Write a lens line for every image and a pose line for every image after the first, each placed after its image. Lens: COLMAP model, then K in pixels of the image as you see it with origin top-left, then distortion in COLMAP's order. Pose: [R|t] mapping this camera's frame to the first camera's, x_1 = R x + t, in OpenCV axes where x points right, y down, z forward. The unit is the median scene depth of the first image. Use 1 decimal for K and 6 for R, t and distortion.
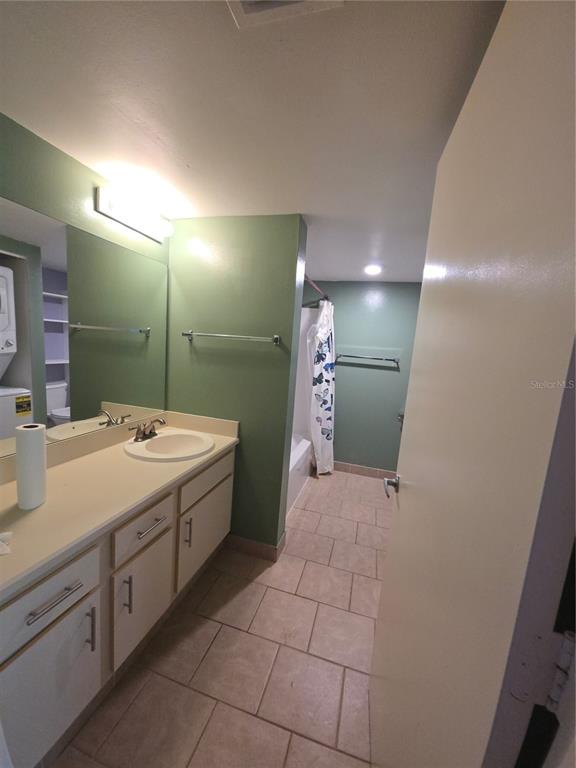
lens RADIAL K [[305.1, 0, 286.6], [0, 305.1, 388.3], [0, 0, 1]] dist [0.013017, -0.008009]
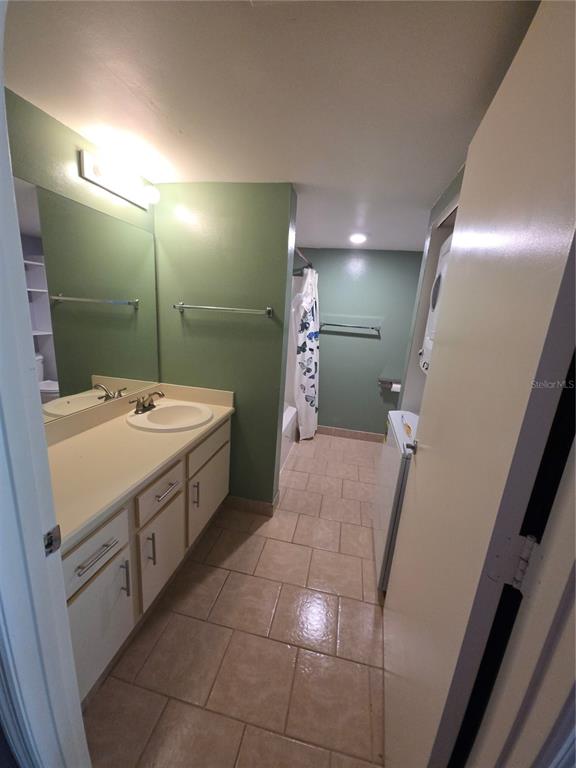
lens RADIAL K [[305.1, 0, 286.6], [0, 305.1, 388.3], [0, 0, 1]] dist [0.013017, -0.008009]
pose [[0.996763, -0.025947, 0.076090, -0.056600], [0.017439, 0.993732, 0.110418, -0.015493], [-0.078478, -0.108734, 0.990968, -0.049282]]
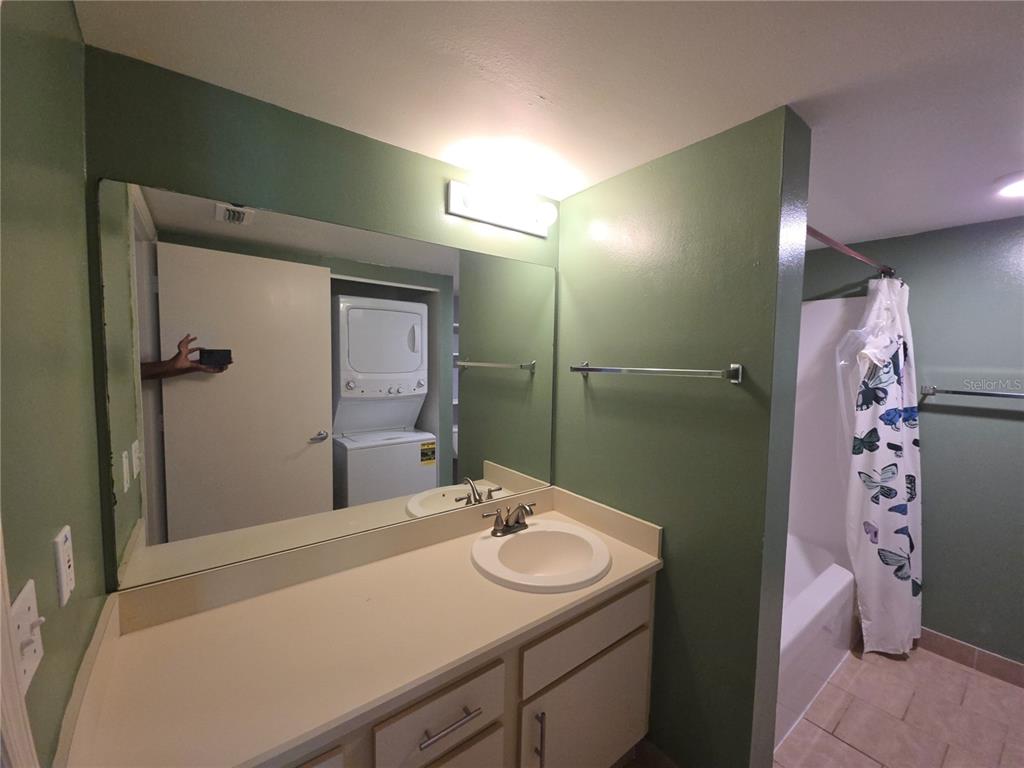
lens RADIAL K [[406.9, 0, 516.6], [0, 406.9, 385.8], [0, 0, 1]] dist [0.013017, -0.008009]
pose [[0.805009, -0.017419, -0.593007, 0.066829], [-0.041292, 0.995500, -0.085296, -0.066678], [0.591824, 0.093150, 0.800667, 0.264089]]
